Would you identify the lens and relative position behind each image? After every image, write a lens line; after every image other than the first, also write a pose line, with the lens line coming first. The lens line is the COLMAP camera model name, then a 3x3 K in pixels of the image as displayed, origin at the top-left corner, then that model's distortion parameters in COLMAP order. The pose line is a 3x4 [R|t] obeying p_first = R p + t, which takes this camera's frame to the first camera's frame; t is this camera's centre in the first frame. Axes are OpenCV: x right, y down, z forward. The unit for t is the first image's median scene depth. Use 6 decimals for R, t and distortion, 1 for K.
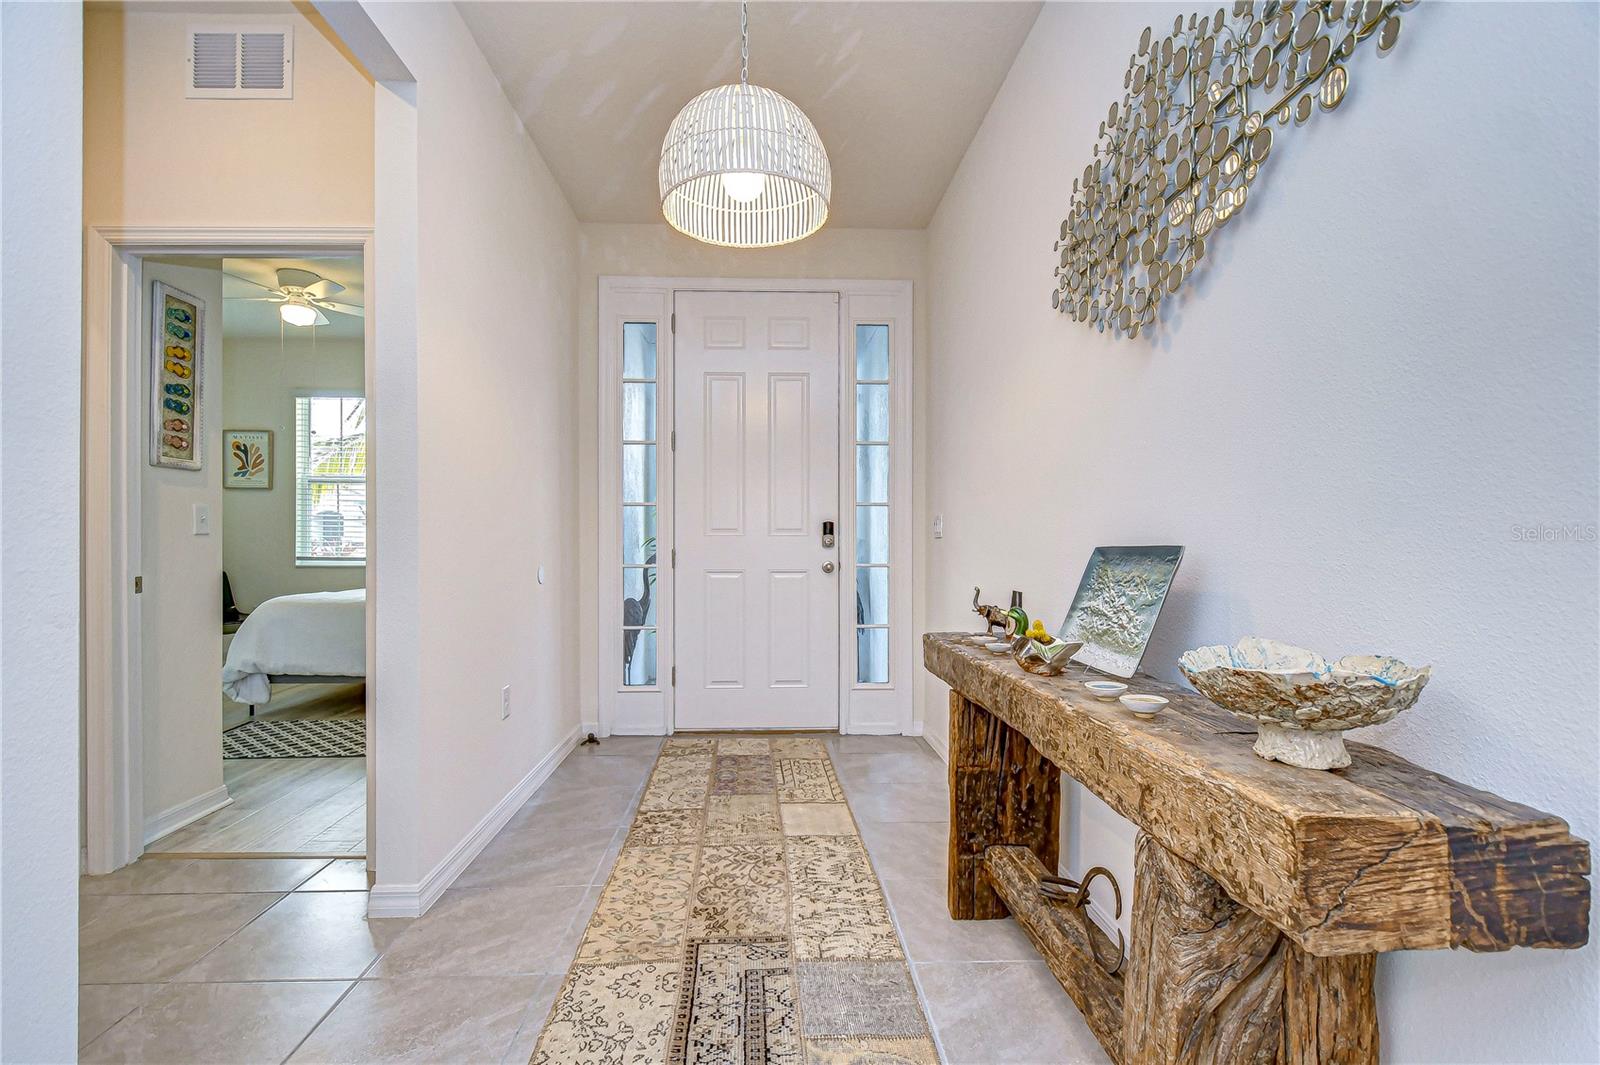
lens RADIAL K [[702.4, 0, 800.0], [0, 702.4, 532.5], [0, 0, 1]] dist [0.001808, -0.004822]
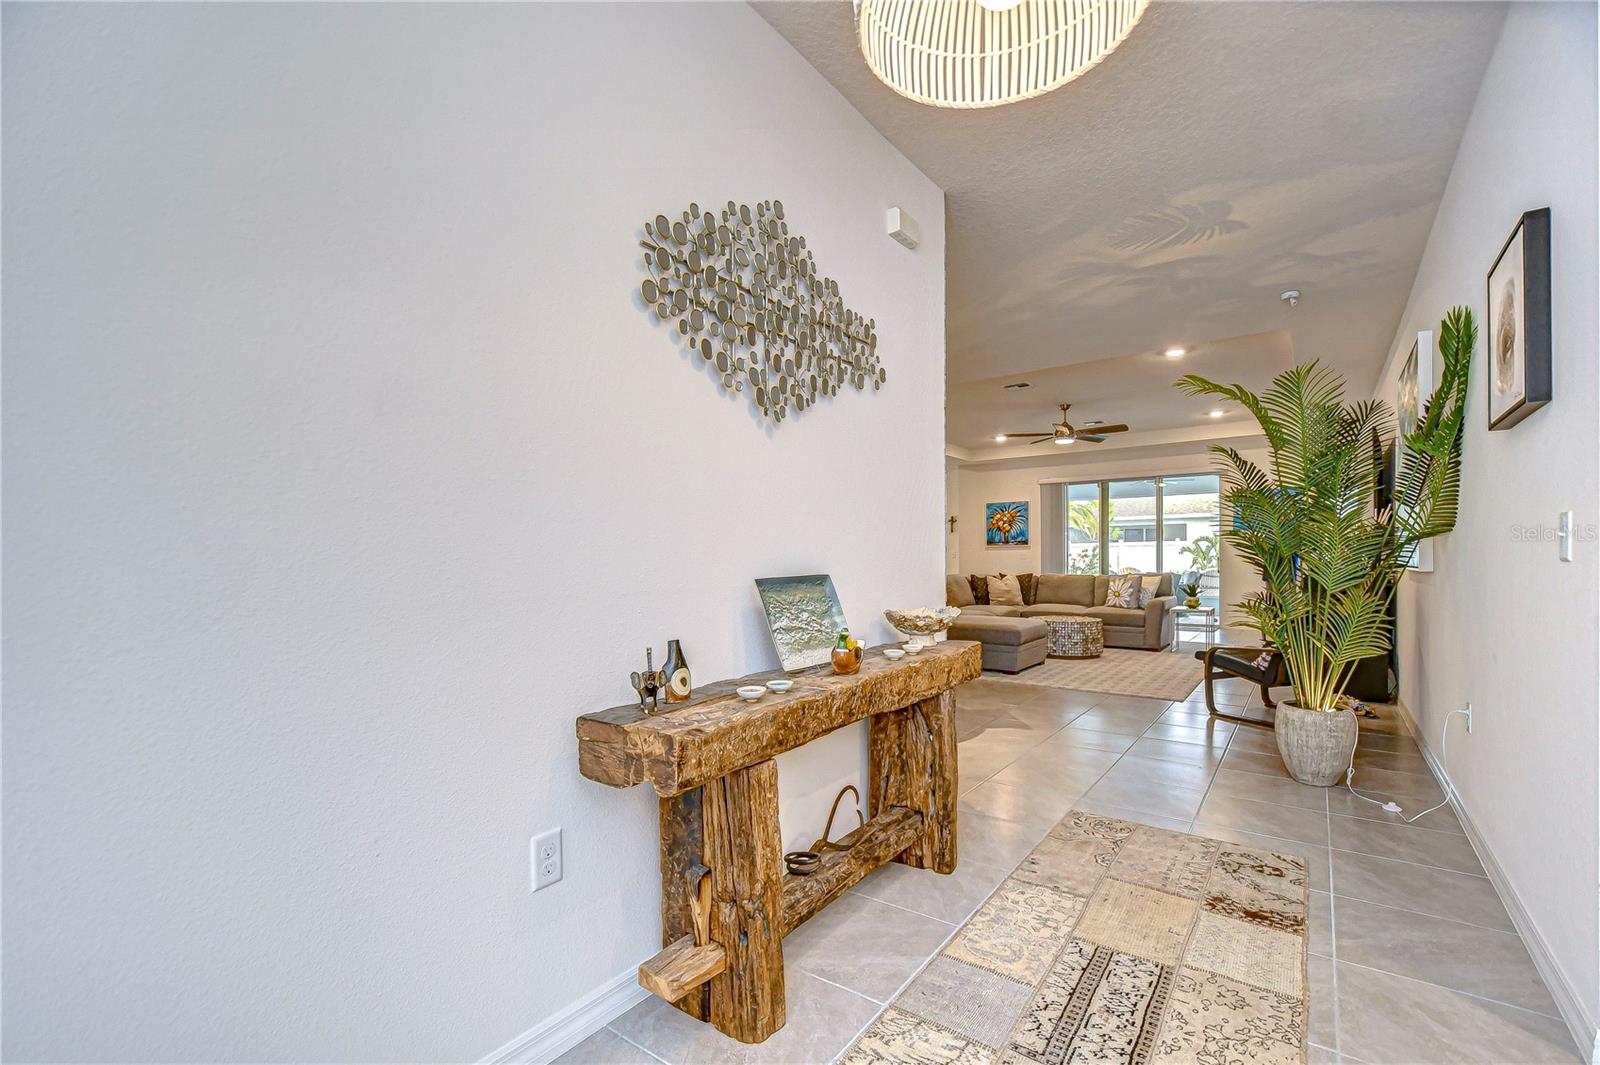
lens RADIAL K [[701.7, 0, 805.3], [0, 701.7, 565.3], [0, 0, 1]] dist [0.001644, -0.005716]
pose [[-0.775786, 0.001176, 0.630995, -0.431525], [0.000343, 0.999999, -0.001442, -0.000837], [-0.630996, -0.000903, -0.775785, 2.113578]]
